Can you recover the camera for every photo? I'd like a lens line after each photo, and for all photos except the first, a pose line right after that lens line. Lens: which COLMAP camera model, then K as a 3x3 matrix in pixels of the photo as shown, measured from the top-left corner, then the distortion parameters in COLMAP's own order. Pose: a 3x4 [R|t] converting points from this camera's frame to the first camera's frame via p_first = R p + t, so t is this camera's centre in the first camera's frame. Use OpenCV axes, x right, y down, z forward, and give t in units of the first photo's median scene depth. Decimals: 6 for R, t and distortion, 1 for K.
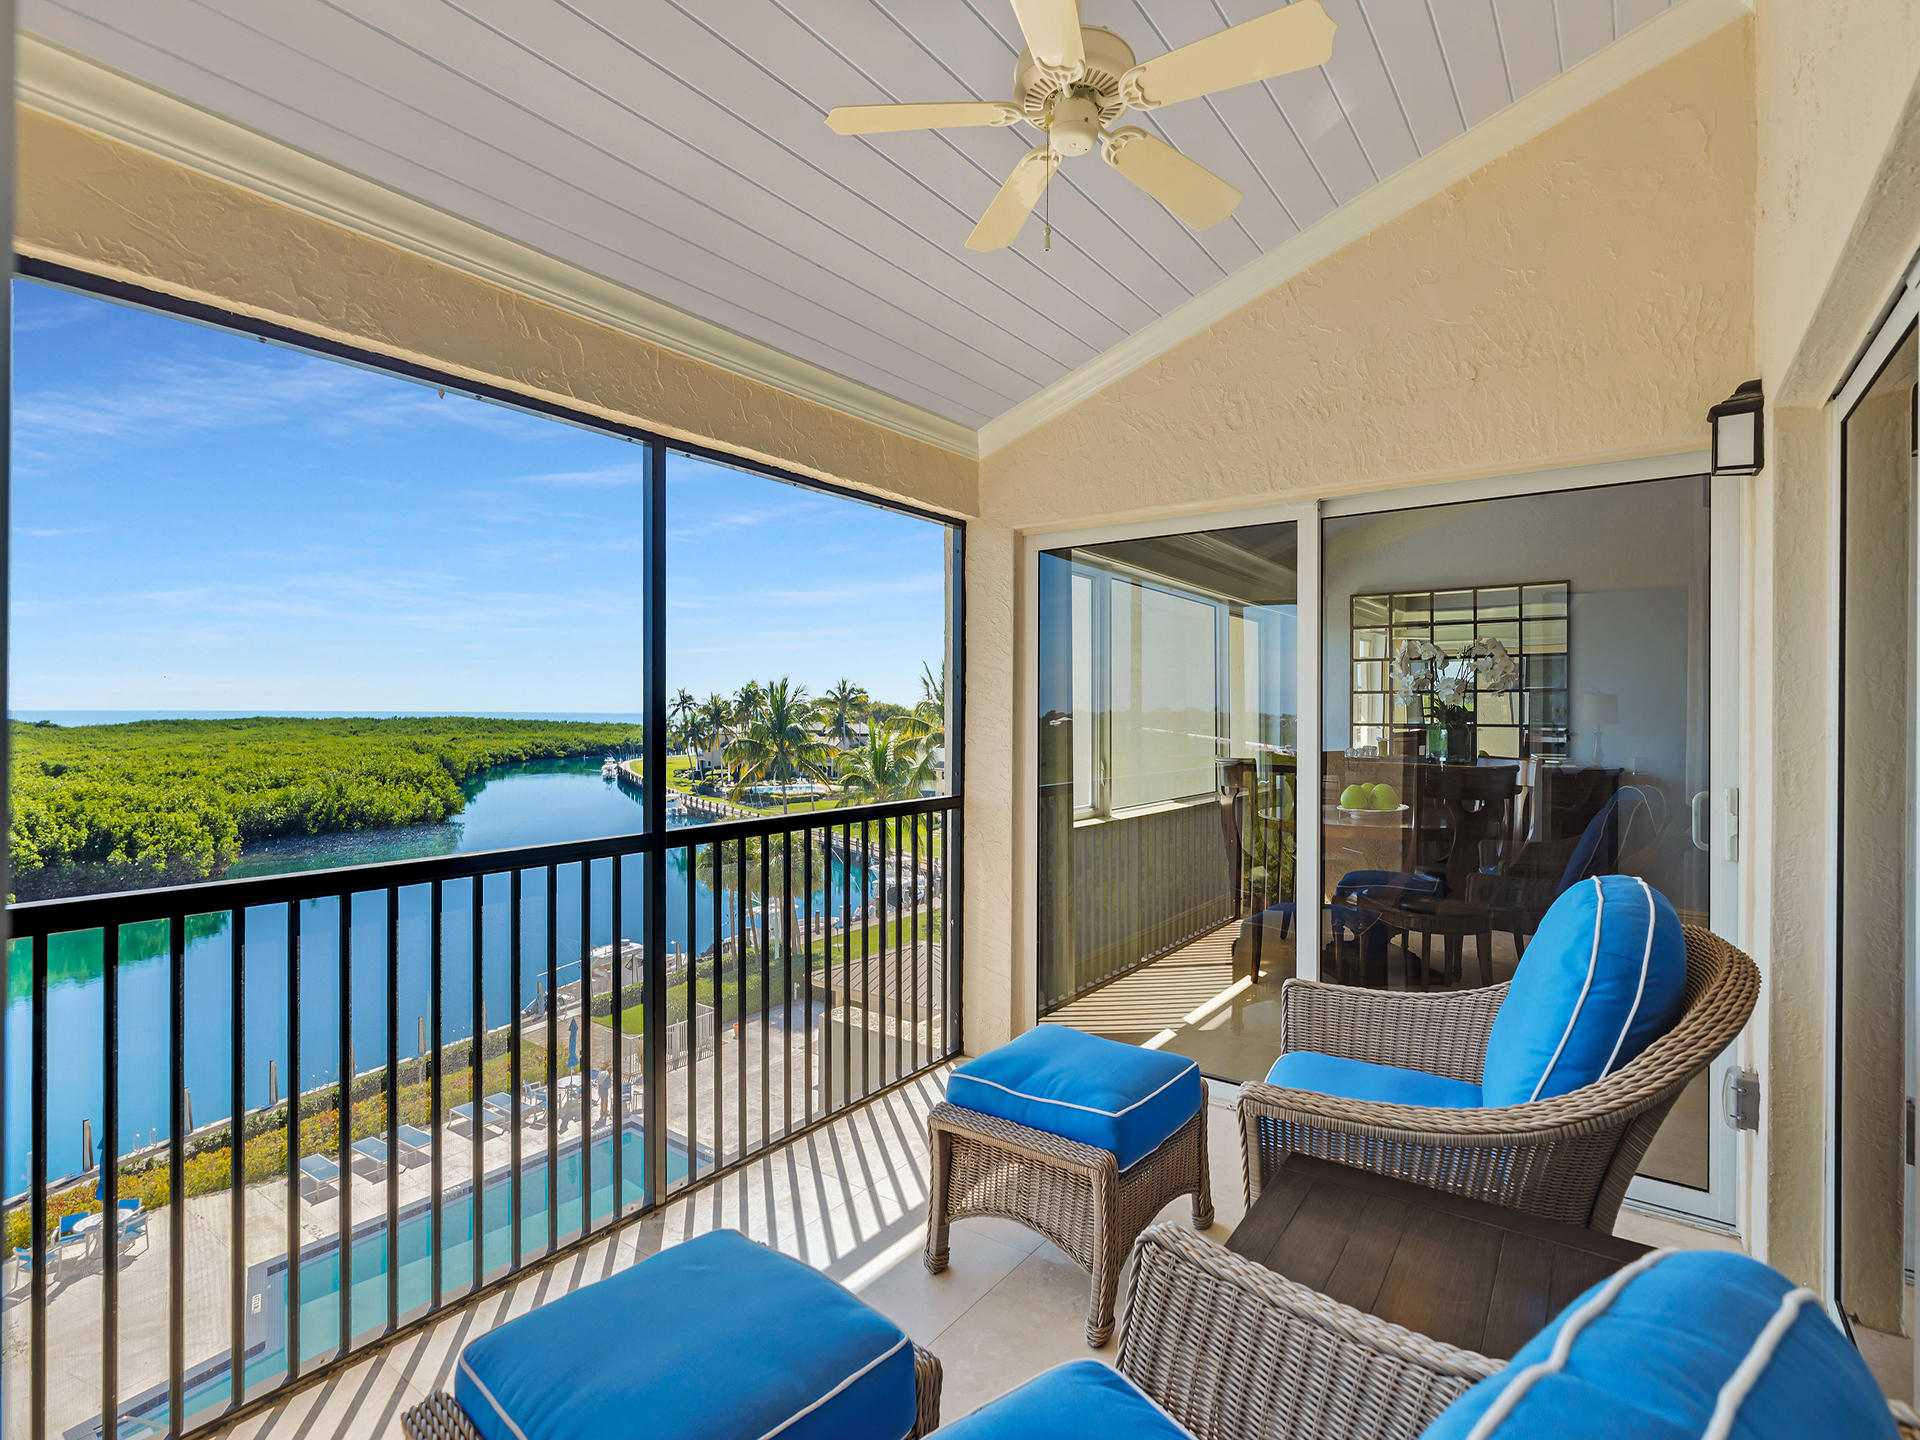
lens RADIAL K [[920.5, 0, 975.1], [0, 920.5, 715.5], [0, 0, 1]] dist [0.023044, 0.000524]
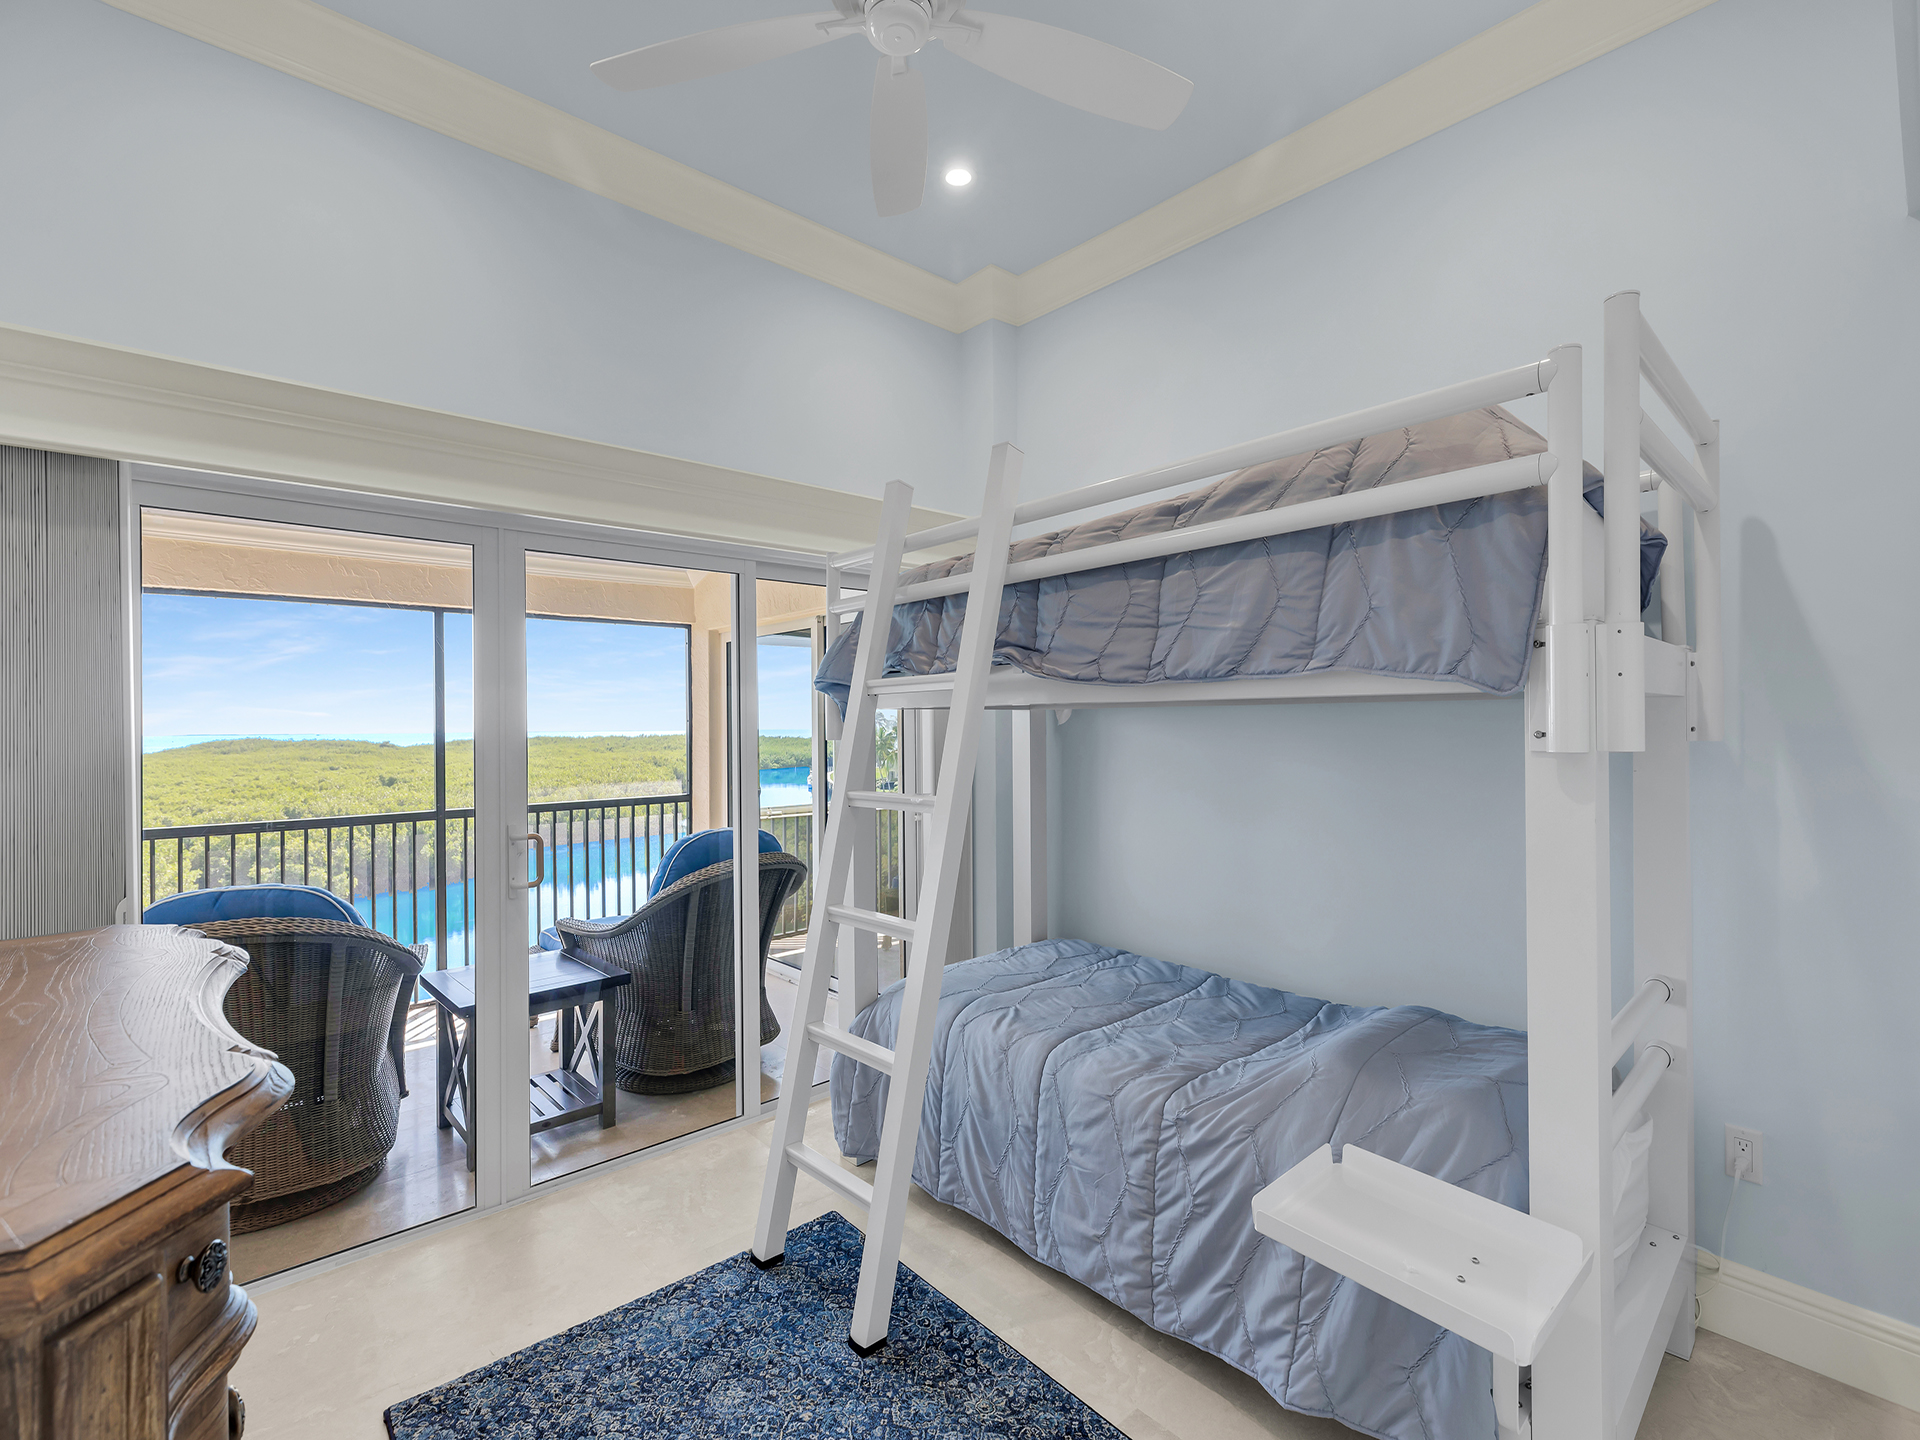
lens RADIAL K [[884.2, 0, 969.1], [0, 884.2, 723.8], [0, 0, 1]] dist [0.026887, -0.000910]
pose [[0.974836, -0.015798, -0.222362, 1.059129], [0.015068, 0.999874, -0.004978, -0.026371], [0.222412, 0.001502, 0.974952, -0.530736]]
